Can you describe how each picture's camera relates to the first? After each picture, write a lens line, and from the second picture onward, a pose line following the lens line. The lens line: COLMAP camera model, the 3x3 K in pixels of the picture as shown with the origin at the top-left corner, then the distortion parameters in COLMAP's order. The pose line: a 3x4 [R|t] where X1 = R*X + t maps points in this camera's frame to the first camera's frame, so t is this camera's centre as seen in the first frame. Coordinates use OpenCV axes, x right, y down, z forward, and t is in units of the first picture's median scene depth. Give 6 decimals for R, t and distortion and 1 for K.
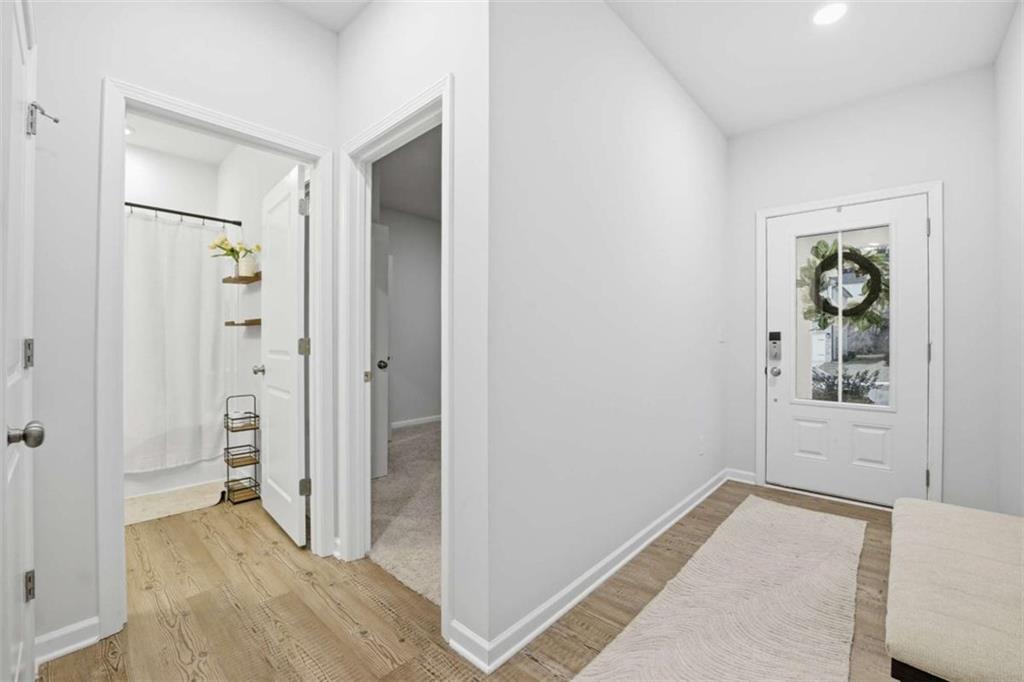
lens RADIAL K [[419.9, 0, 513.0], [0, 419.9, 338.1], [0, 0, 1]] dist [-0.032915, 0.001969]
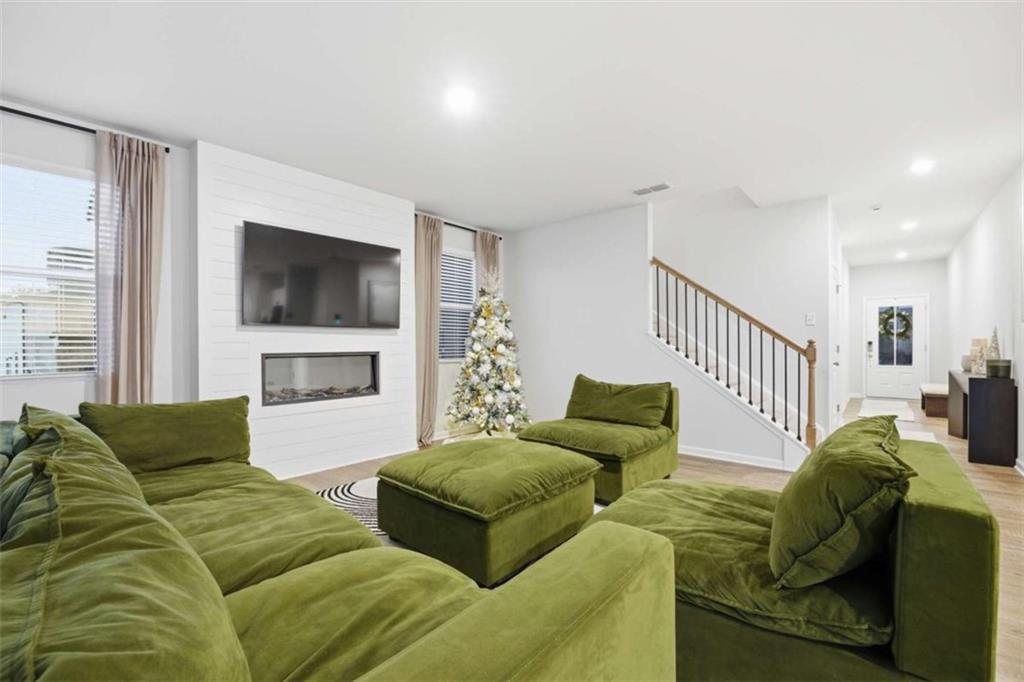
lens RADIAL K [[408.8, 0, 544.6], [0, 408.8, 346.1], [0, 0, 1]] dist [-0.011058, -0.000146]
pose [[0.998874, -0.013132, 0.045578, -1.742762], [0.012602, 0.999850, 0.011904, -0.044914], [-0.045727, -0.011316, 0.998890, -1.681432]]
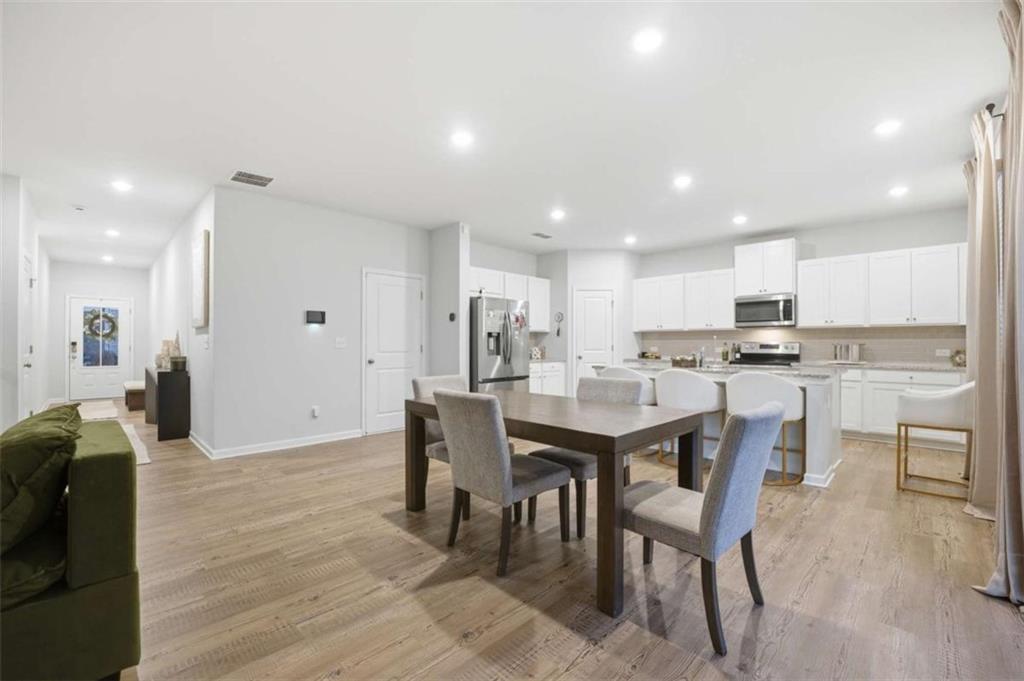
lens RADIAL K [[419.9, 0, 511.3], [0, 419.9, 345.3], [0, 0, 1]] dist [-0.032915, 0.001969]
pose [[0.037721, -0.005623, 0.999273, -1.910744], [-0.009293, 0.999939, 0.005977, -0.036277], [-0.999245, -0.009512, 0.037666, -1.949168]]
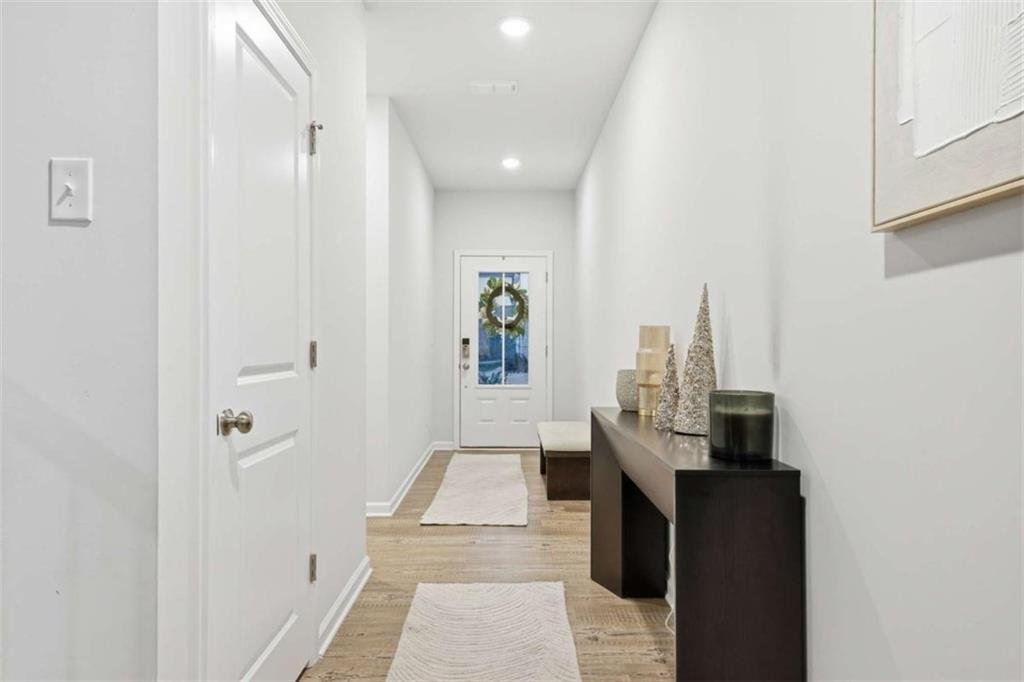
lens RADIAL K [[517.7, 0, 513.1], [0, 517.7, 342.0], [0, 0, 1]] dist [0.005802, 0.000160]
pose [[0.739450, -0.000950, 0.673211, -0.454446], [-0.001107, 0.999996, 0.002627, -0.007708], [-0.673211, -0.002688, 0.739446, -0.428705]]
